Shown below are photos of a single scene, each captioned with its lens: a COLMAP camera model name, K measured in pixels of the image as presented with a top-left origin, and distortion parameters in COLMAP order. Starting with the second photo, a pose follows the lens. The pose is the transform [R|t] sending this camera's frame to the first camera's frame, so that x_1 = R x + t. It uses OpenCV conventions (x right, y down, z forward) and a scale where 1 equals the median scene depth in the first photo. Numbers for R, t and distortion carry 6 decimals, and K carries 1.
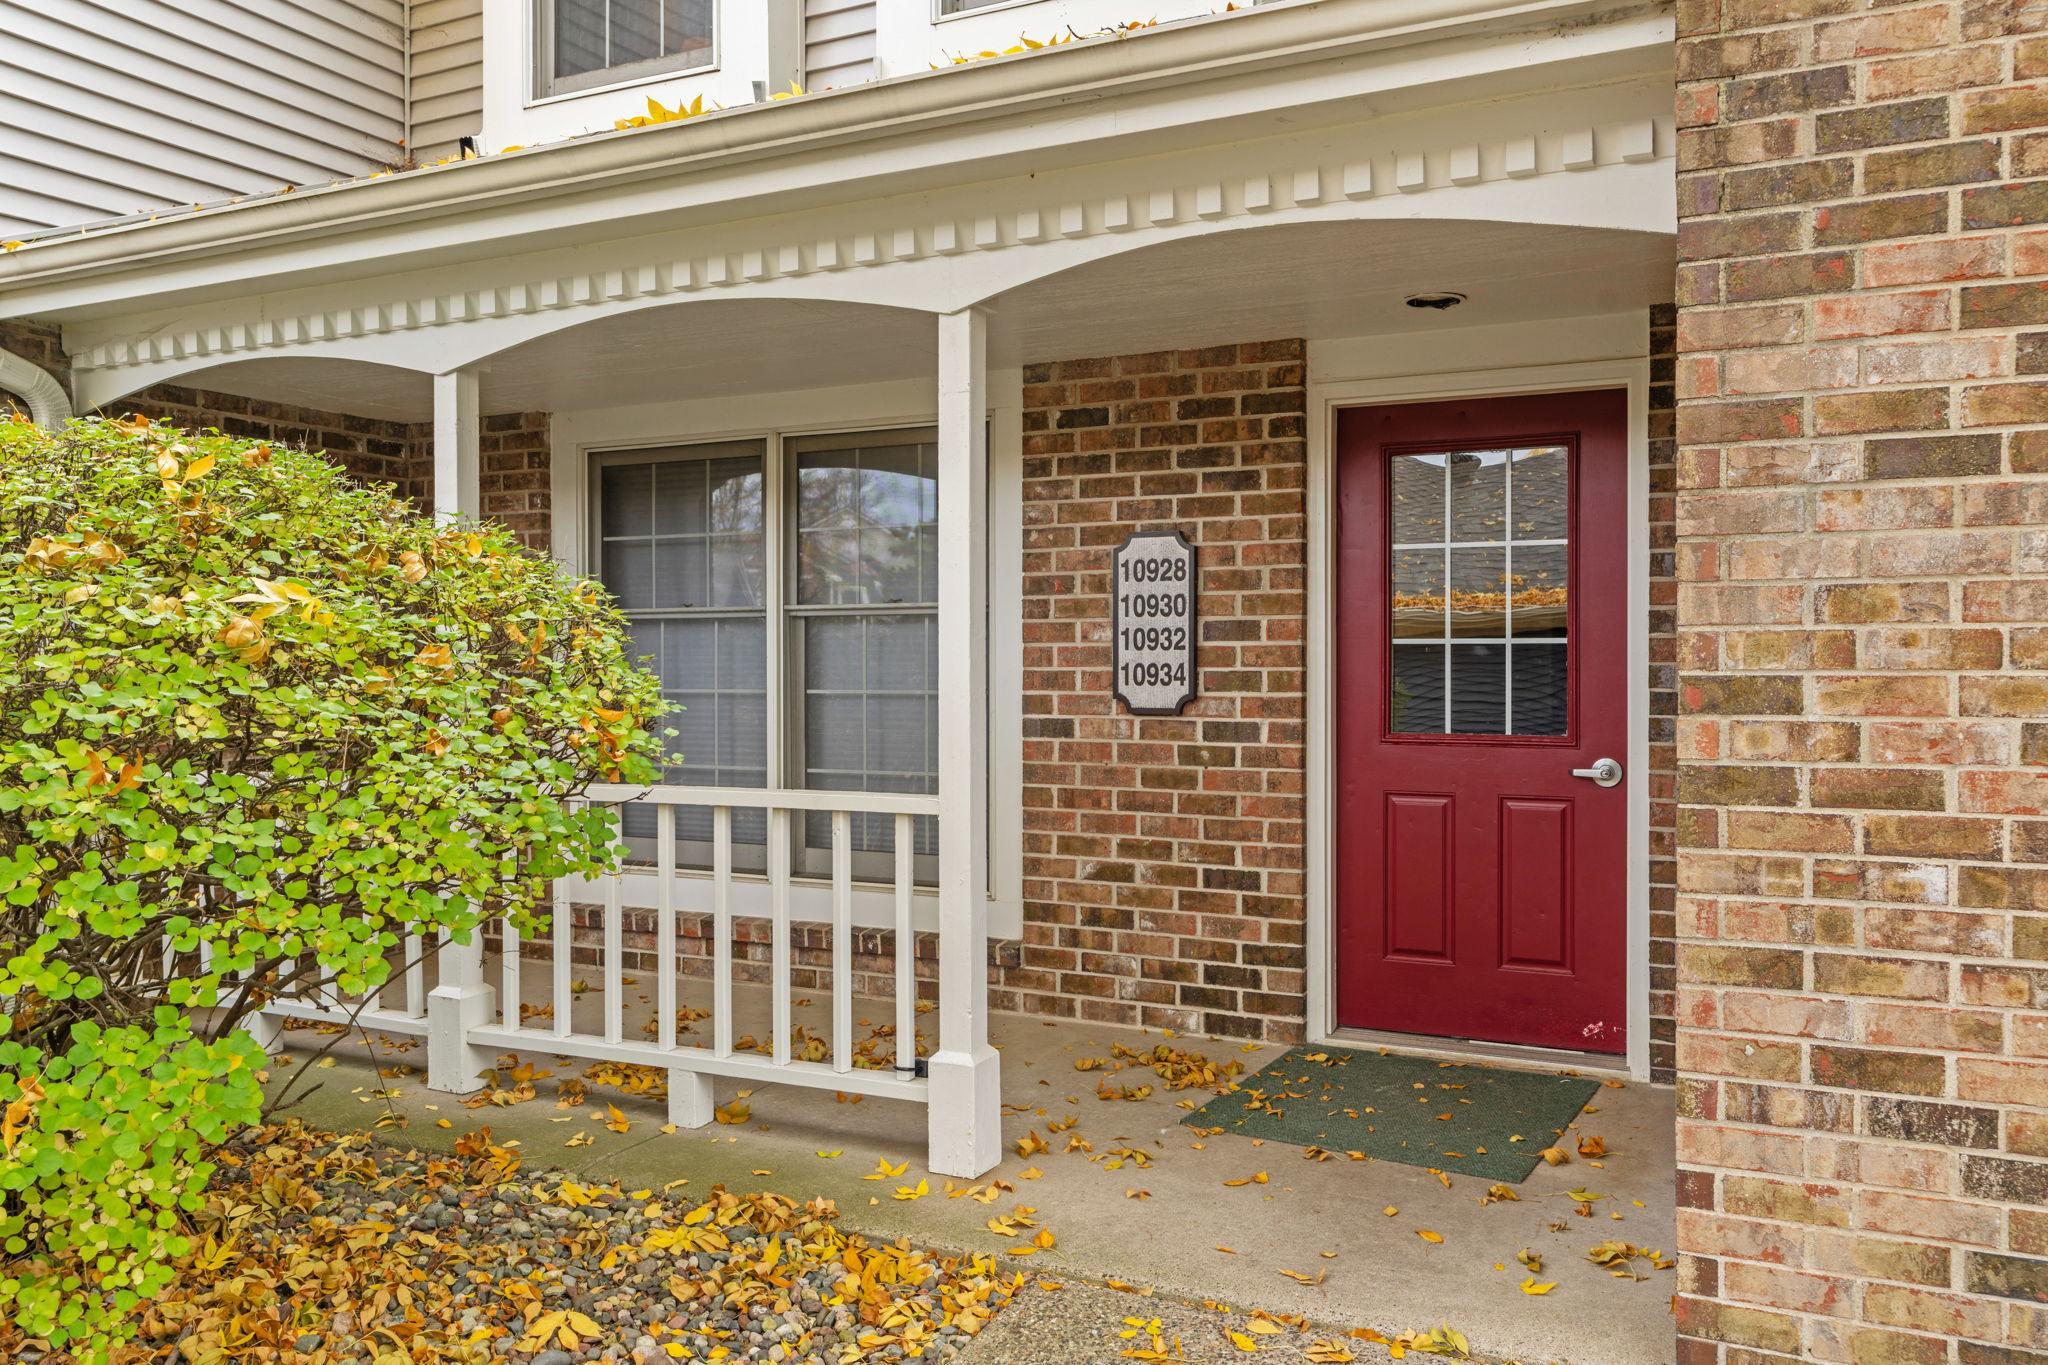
lens RADIAL K [[1711.4, 0, 1015.8], [0, 1711.4, 689.2], [0, 0, 1]] dist [0.102500, -0.117178]
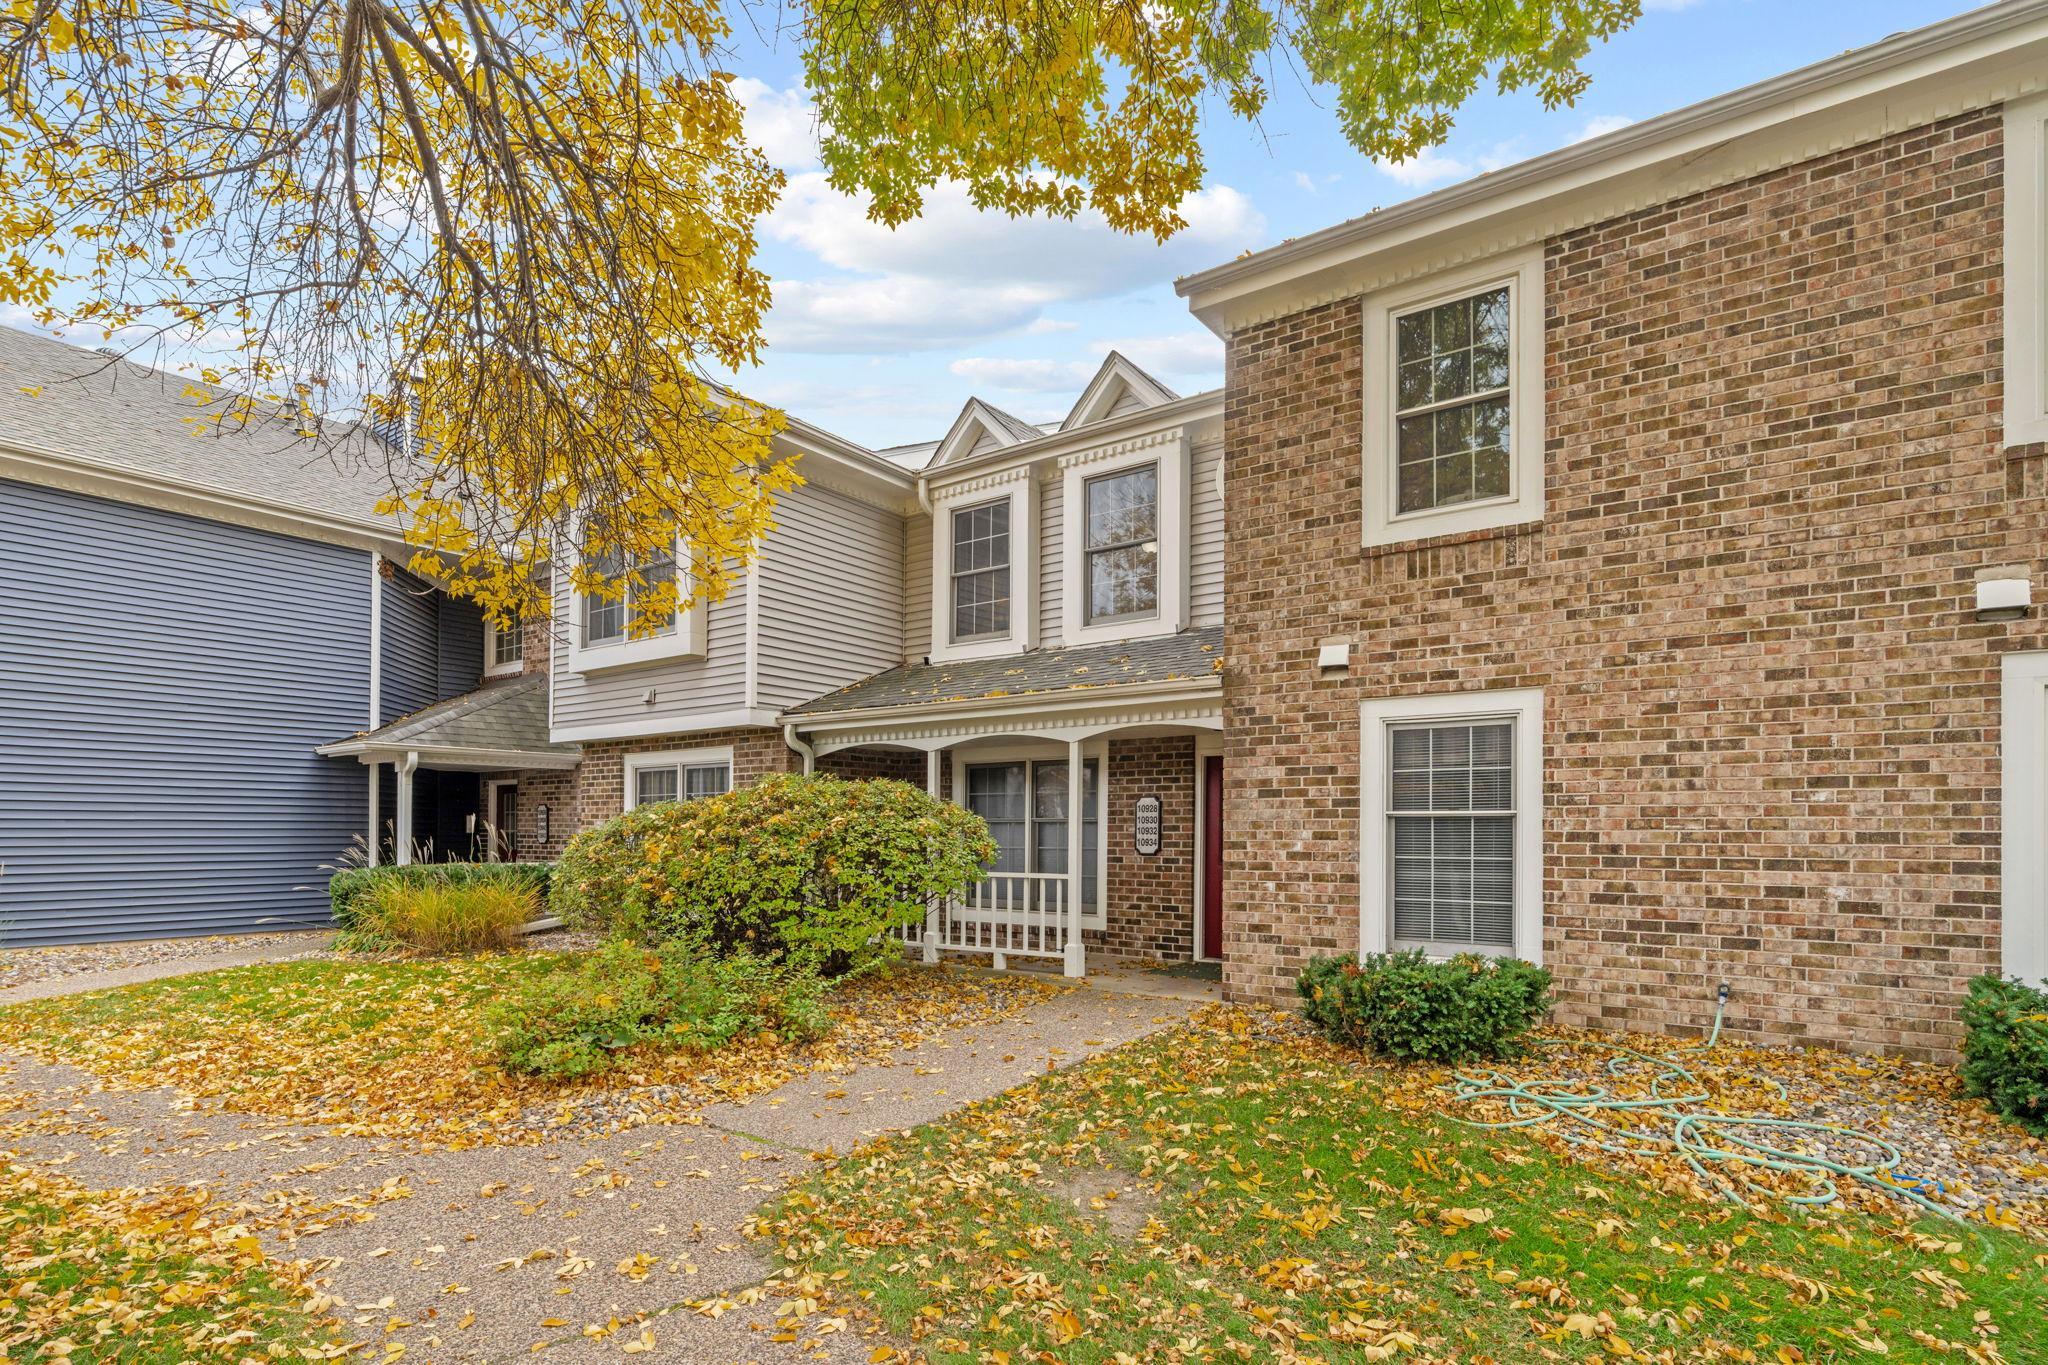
lens RADIAL K [[1488.3, 0, 1031.8], [0, 1488.3, 735.5], [0, 0, 1]] dist [0.006467, 0.002485]
pose [[0.987302, -0.003146, -0.158822, 0.310895], [-0.011016, 0.996040, -0.088216, 0.039835], [0.158471, 0.088845, 0.983358, -1.744773]]
